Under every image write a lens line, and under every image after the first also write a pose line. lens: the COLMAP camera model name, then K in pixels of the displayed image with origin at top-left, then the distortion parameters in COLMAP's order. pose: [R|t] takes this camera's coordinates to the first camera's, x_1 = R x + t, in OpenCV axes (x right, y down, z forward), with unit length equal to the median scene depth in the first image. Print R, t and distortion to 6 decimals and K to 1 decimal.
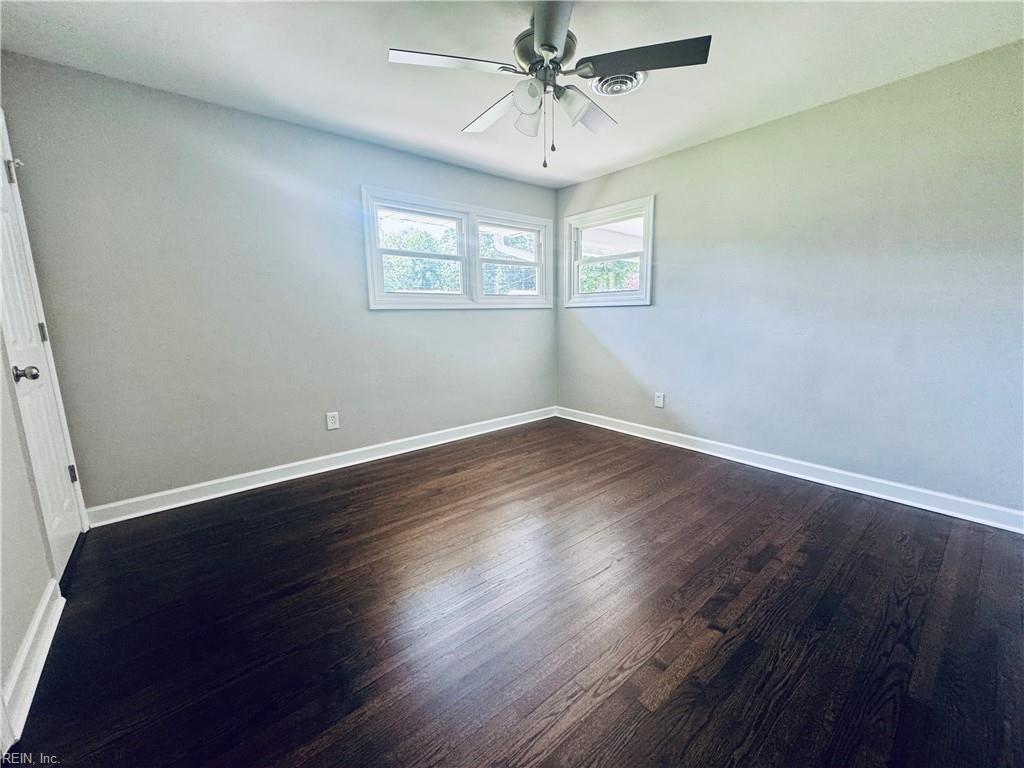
lens RADIAL K [[411.4, 0, 510.6], [0, 411.4, 383.8], [0, 0, 1]] dist [-0.000865, -0.000154]
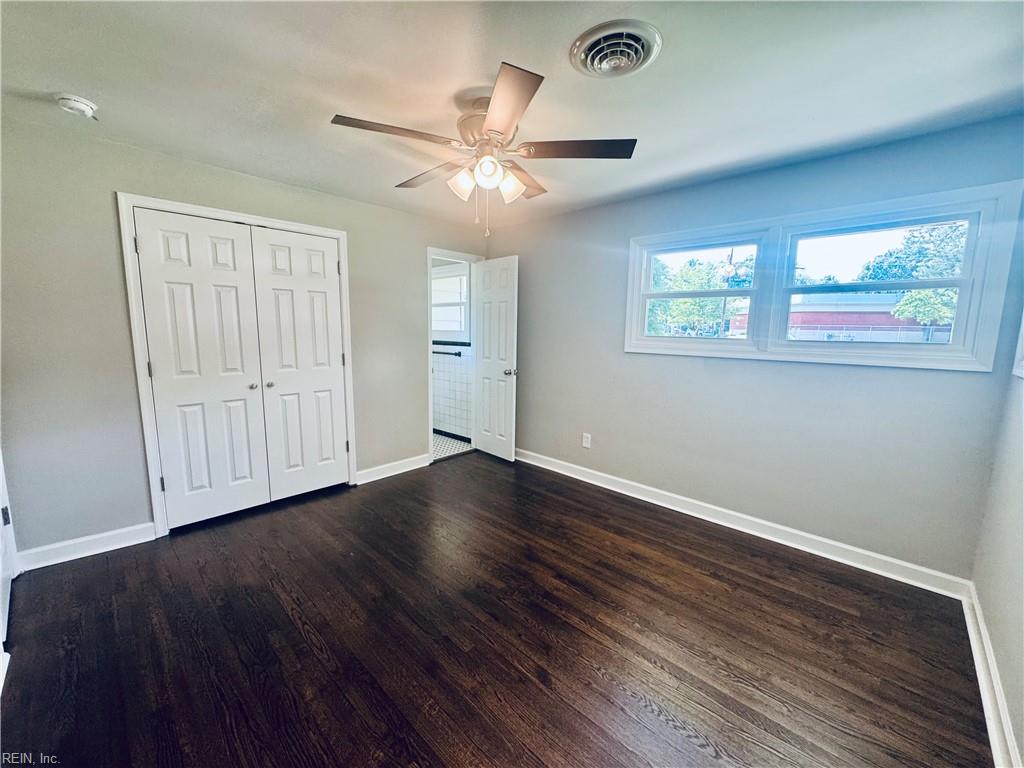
lens RADIAL K [[411.4, 0, 510.6], [0, 411.4, 383.8], [0, 0, 1]] dist [-0.000865, -0.000154]
pose [[0.105986, 0.149855, -0.983011, 0.676753], [-0.185569, 0.974193, 0.128503, -0.178961], [0.976899, 0.168797, 0.131059, 0.572586]]
